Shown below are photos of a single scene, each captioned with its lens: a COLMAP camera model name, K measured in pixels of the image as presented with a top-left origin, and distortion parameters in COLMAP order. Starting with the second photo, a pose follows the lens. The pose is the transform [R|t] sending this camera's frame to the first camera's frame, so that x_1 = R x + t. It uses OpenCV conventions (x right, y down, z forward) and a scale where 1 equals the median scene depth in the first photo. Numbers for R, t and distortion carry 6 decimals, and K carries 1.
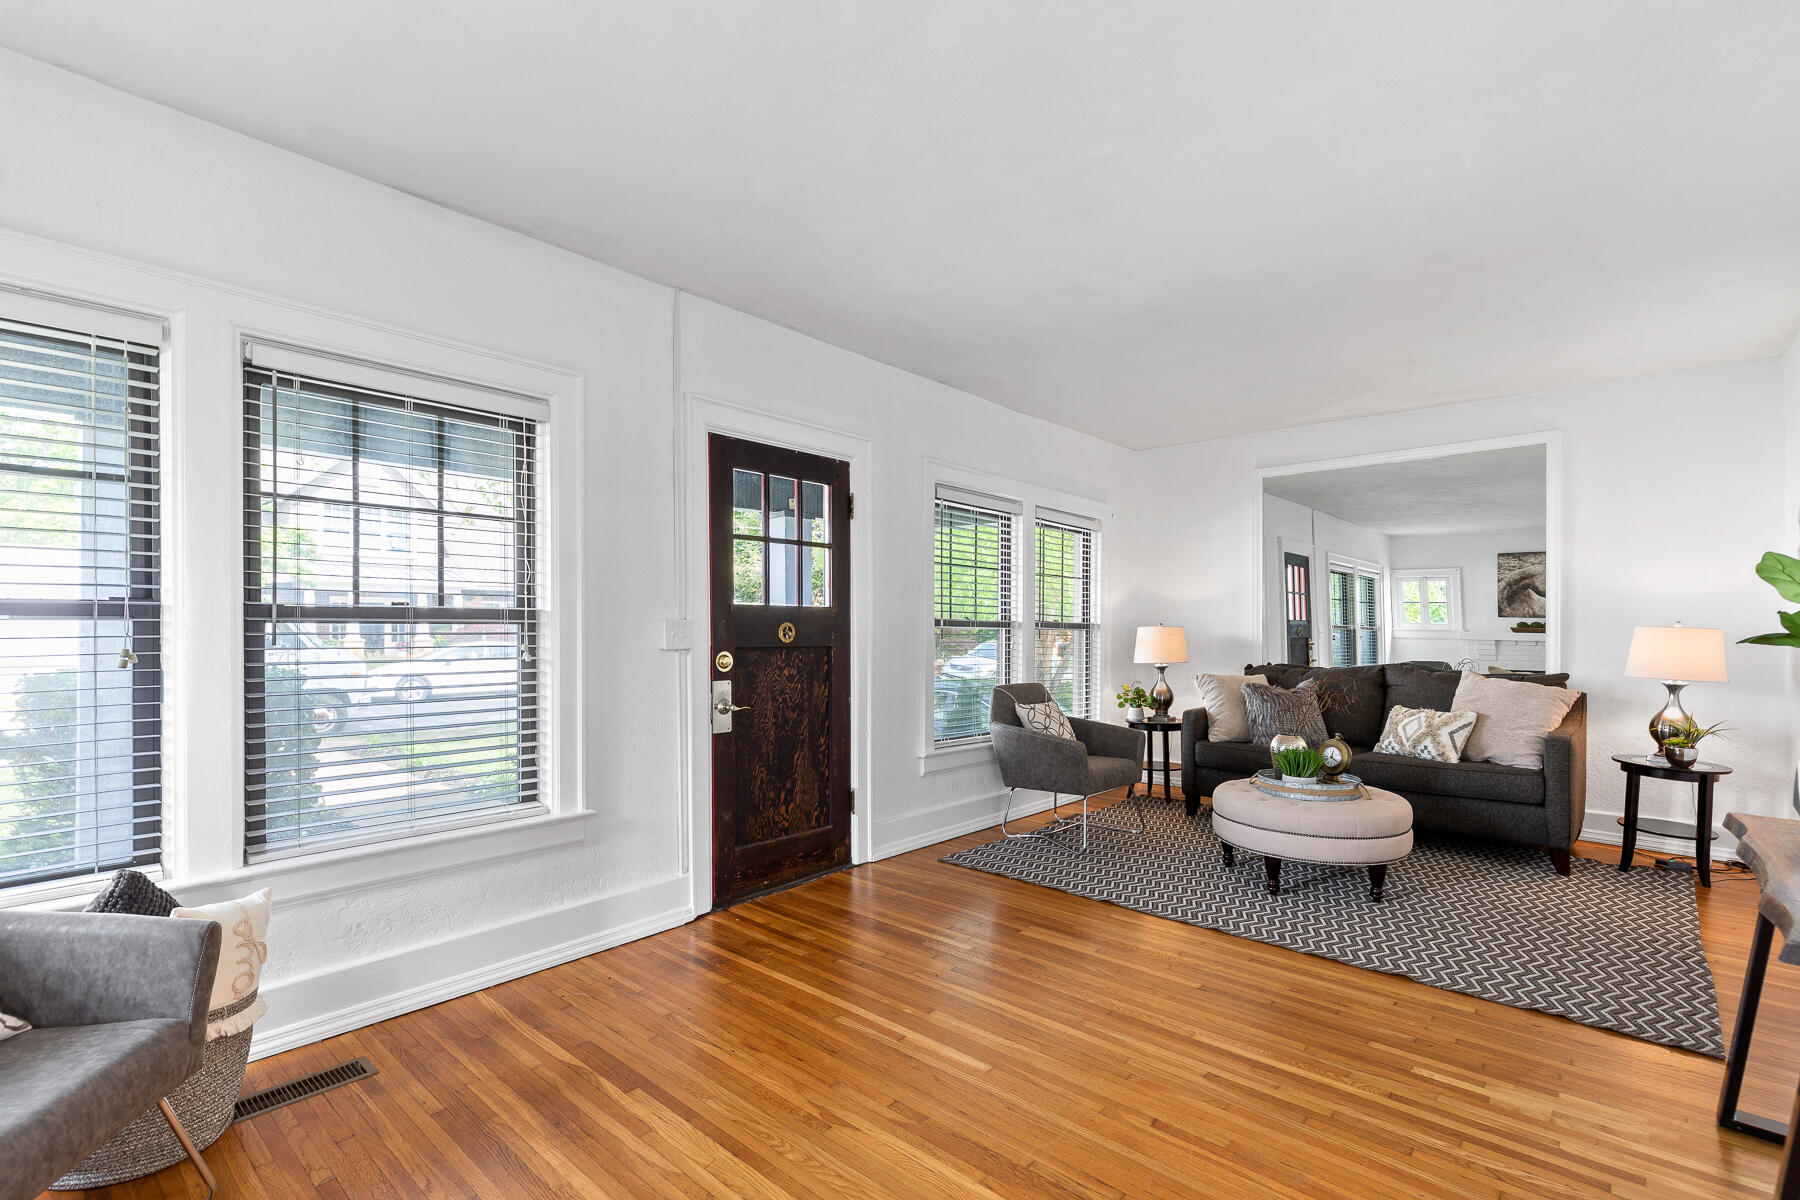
lens RADIAL K [[809.5, 0, 909.0], [0, 809.5, 615.2], [0, 0, 1]] dist [0.002757, 0.000151]
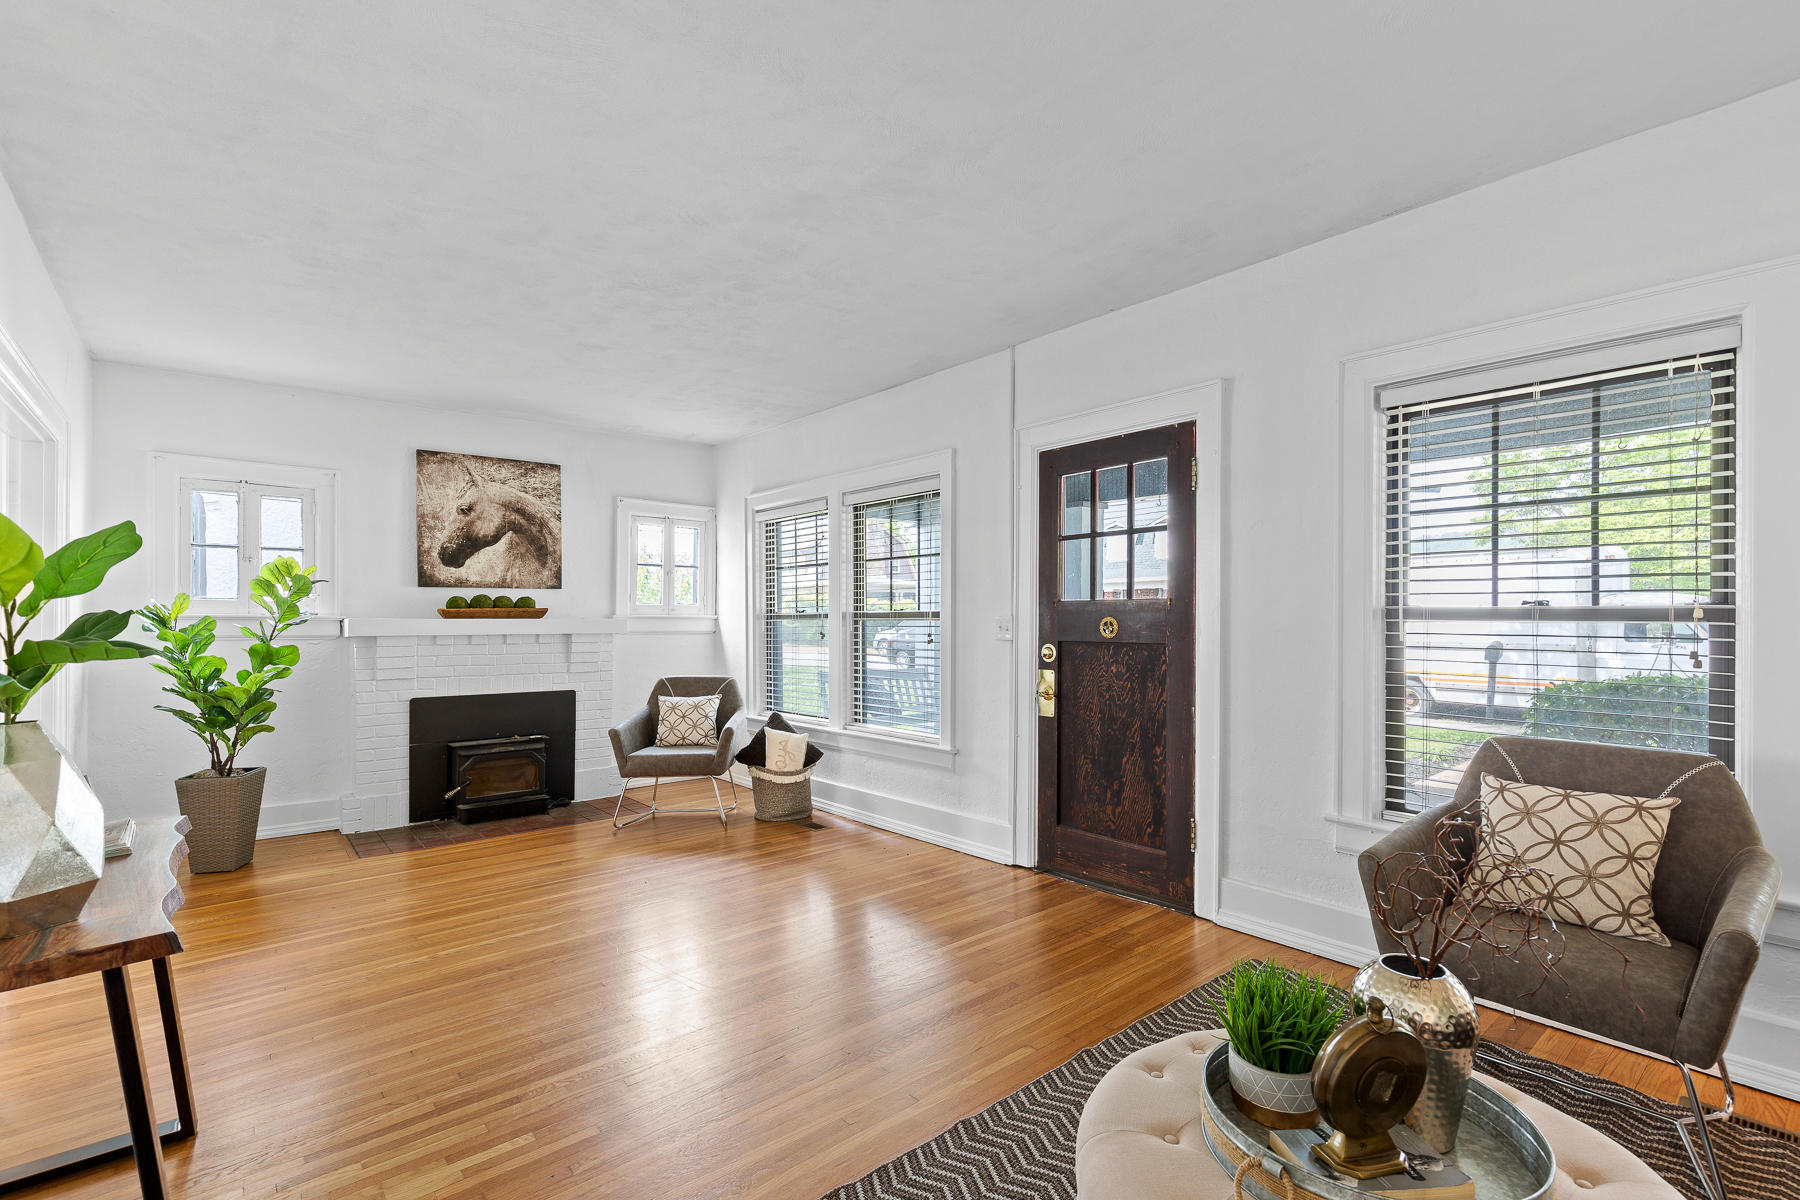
lens RADIAL K [[785.1, 0, 906.9], [0, 785.1, 615.0], [0, 0, 1]] dist [-0.031709, -0.000098]
pose [[-0.103310, -0.016528, -0.994512, 0.815931], [0.007944, 0.999816, -0.017442, 0.021409], [0.994617, -0.009702, -0.103160, 0.869135]]
